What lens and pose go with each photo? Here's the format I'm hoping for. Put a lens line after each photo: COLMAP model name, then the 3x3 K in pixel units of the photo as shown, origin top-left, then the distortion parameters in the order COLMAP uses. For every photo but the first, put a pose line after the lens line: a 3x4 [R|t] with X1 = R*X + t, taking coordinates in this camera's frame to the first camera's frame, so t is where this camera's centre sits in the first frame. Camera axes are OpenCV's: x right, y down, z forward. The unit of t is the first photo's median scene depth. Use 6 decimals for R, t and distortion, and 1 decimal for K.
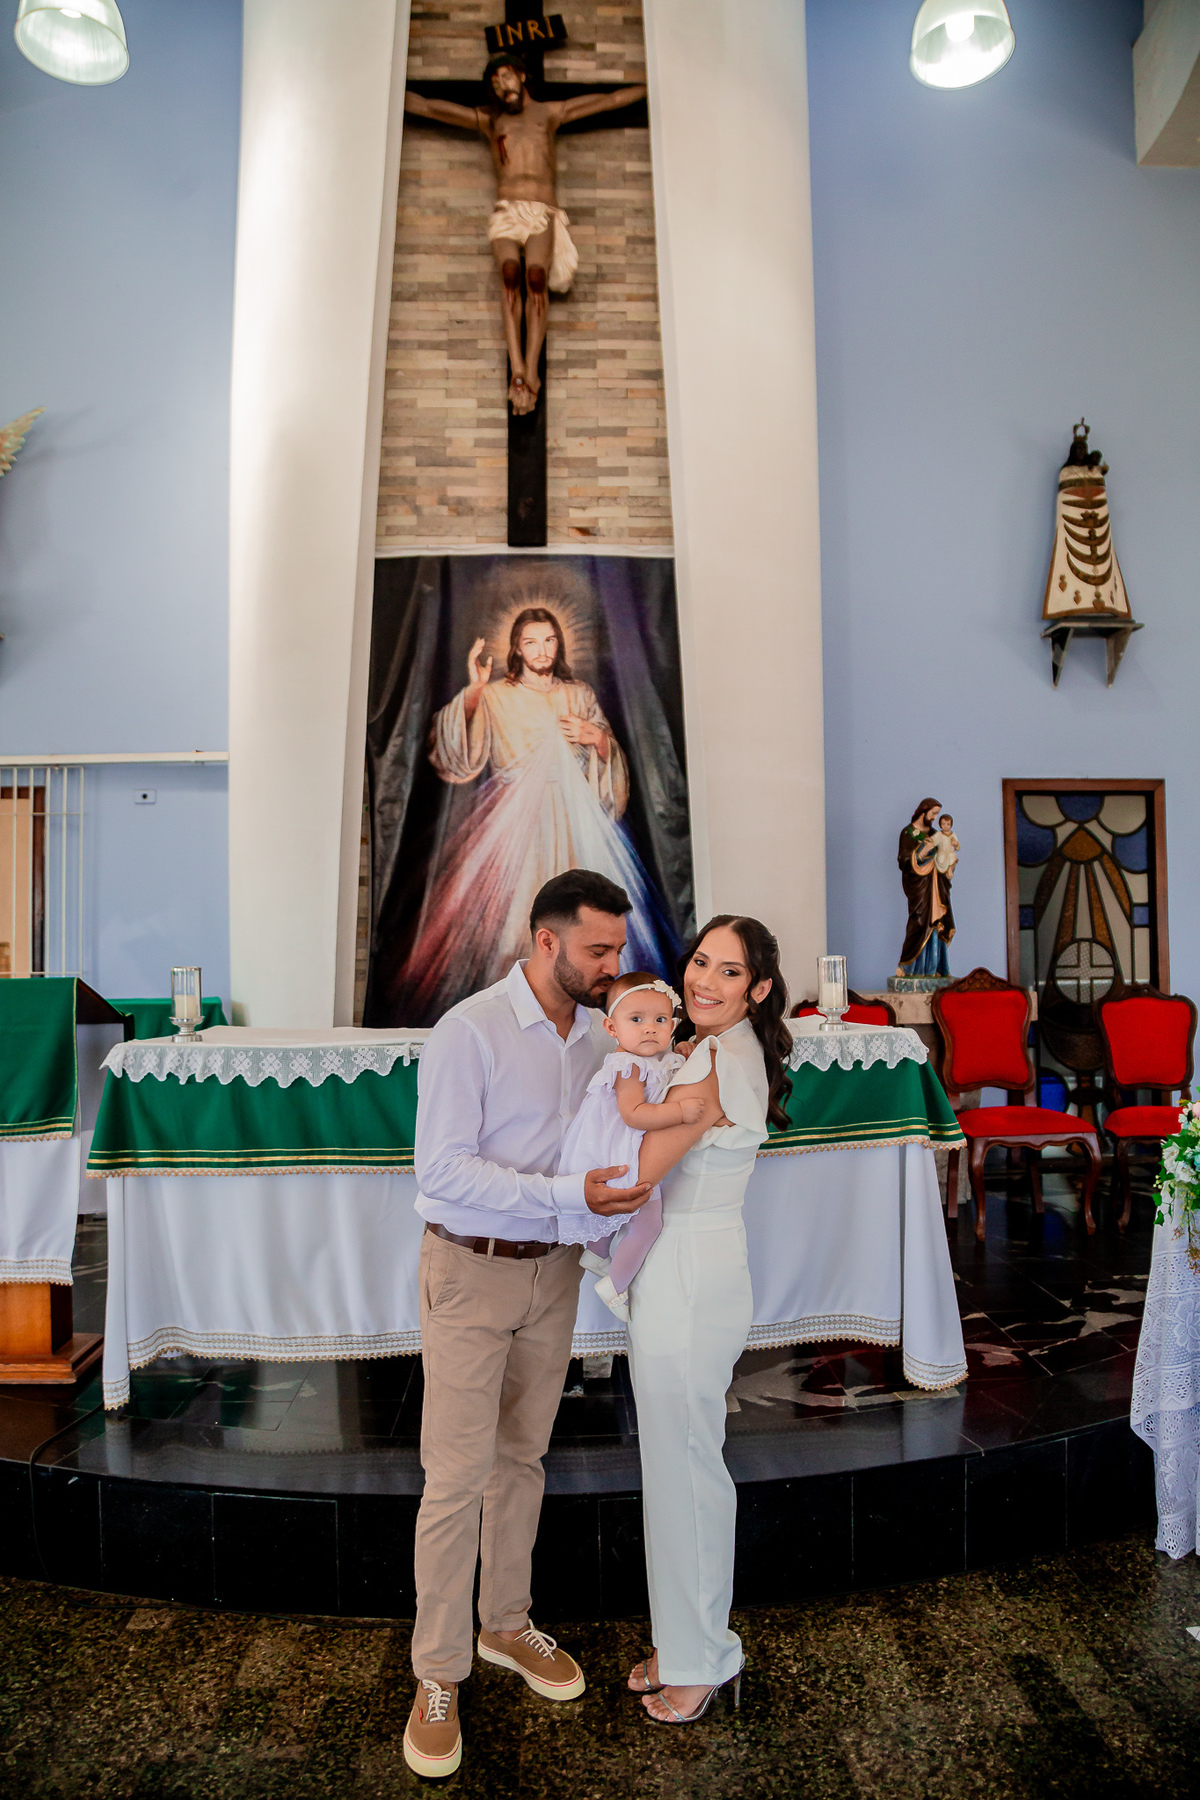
lens RADIAL K [[1213.7, 0, 608.3], [0, 1213.7, 896.4], [0, 0, 1]] dist [-0.118268, 0.065494]
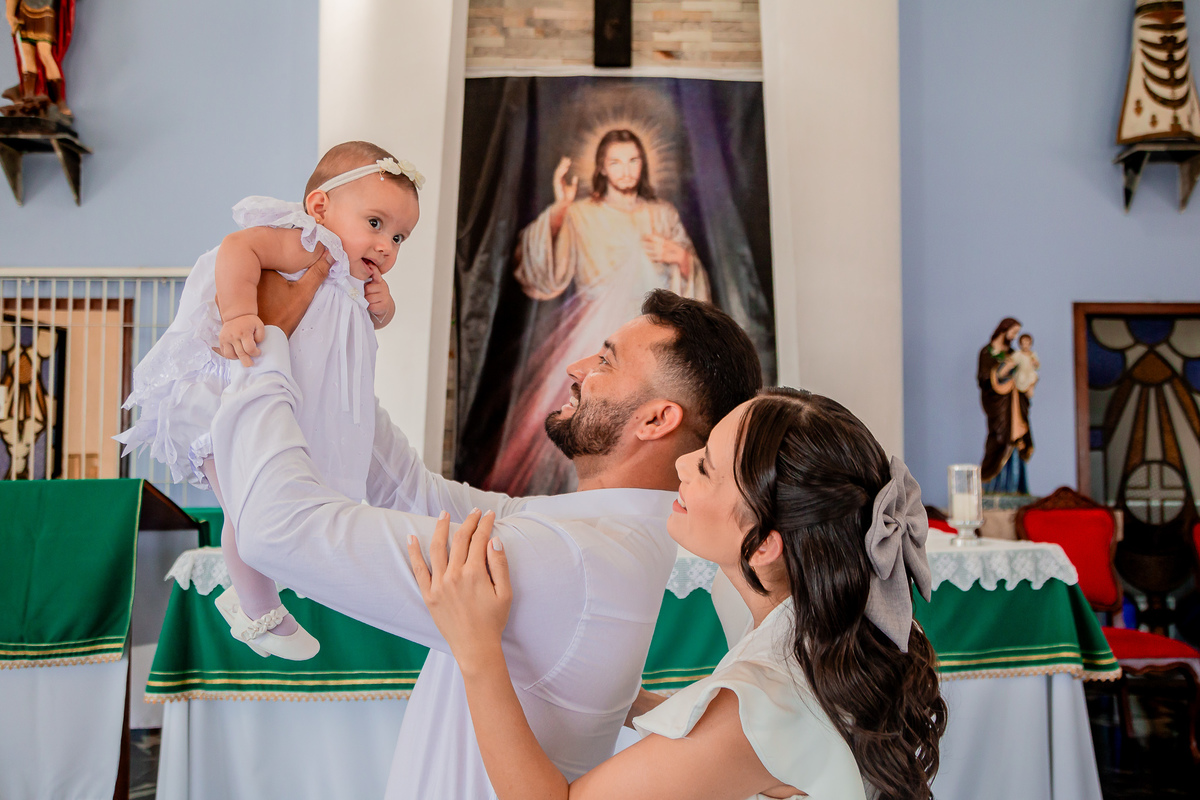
lens RADIAL K [[1041.7, 0, 629.8], [0, 1041.7, 411.3], [0, 0, 1]] dist [-0.034044, 0.059920]
pose [[0.999786, 0.010128, -0.018012, -0.033954], [-0.010444, 0.999792, -0.017526, 0.015470], [0.017831, 0.017710, 0.999684, 0.124107]]
